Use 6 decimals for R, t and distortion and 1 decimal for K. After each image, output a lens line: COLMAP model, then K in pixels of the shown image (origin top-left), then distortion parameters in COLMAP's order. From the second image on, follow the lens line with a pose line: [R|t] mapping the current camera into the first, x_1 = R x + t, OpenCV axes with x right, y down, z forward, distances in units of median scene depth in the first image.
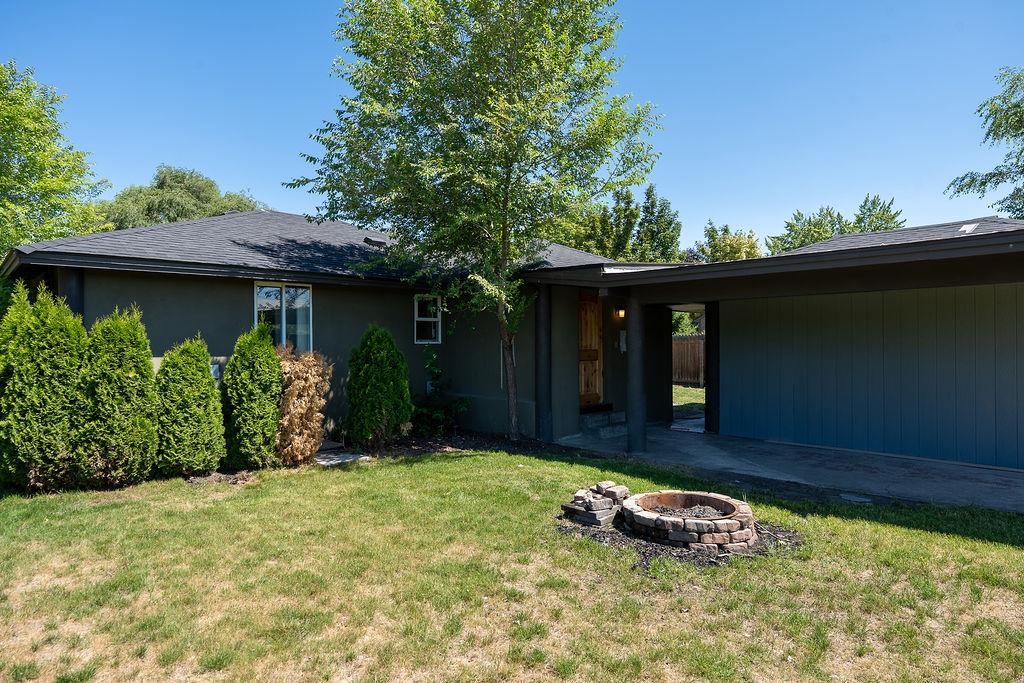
lens RADIAL K [[624.8, 0, 510.9], [0, 624.8, 340.9], [0, 0, 1]] dist [-0.001921, 0.000112]
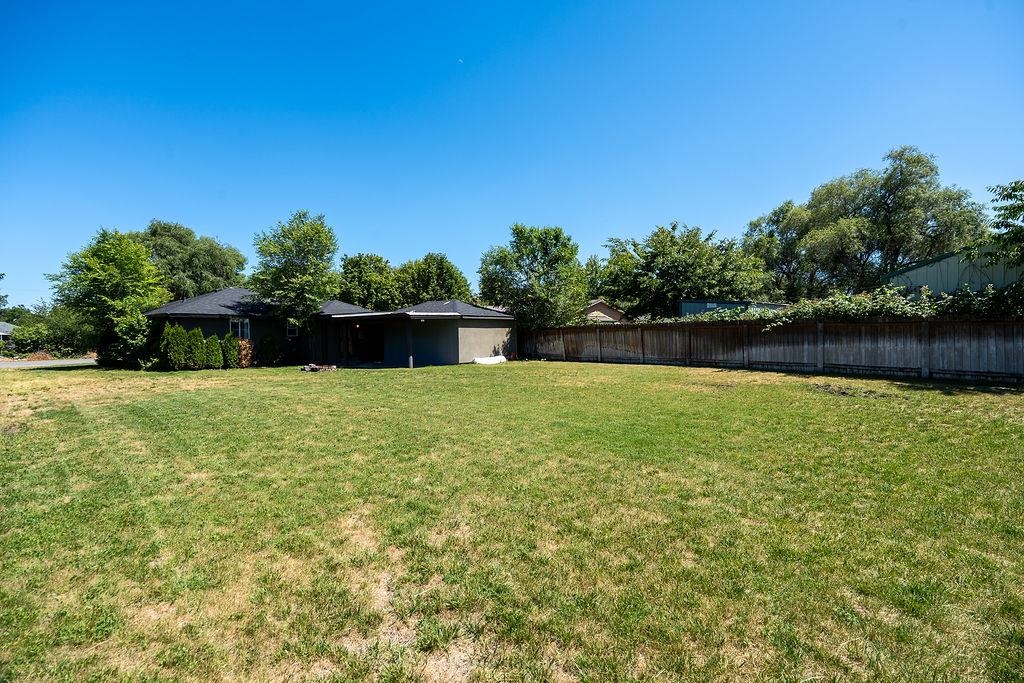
lens RADIAL K [[462.4, 0, 514.0], [0, 462.4, 343.7], [0, 0, 1]] dist [-0.000901, 0.000227]
pose [[0.984622, -0.008938, 0.174470, 0.841904], [0.006216, 0.999850, 0.016143, 0.015800], [-0.174588, -0.014810, 0.984530, -2.192597]]
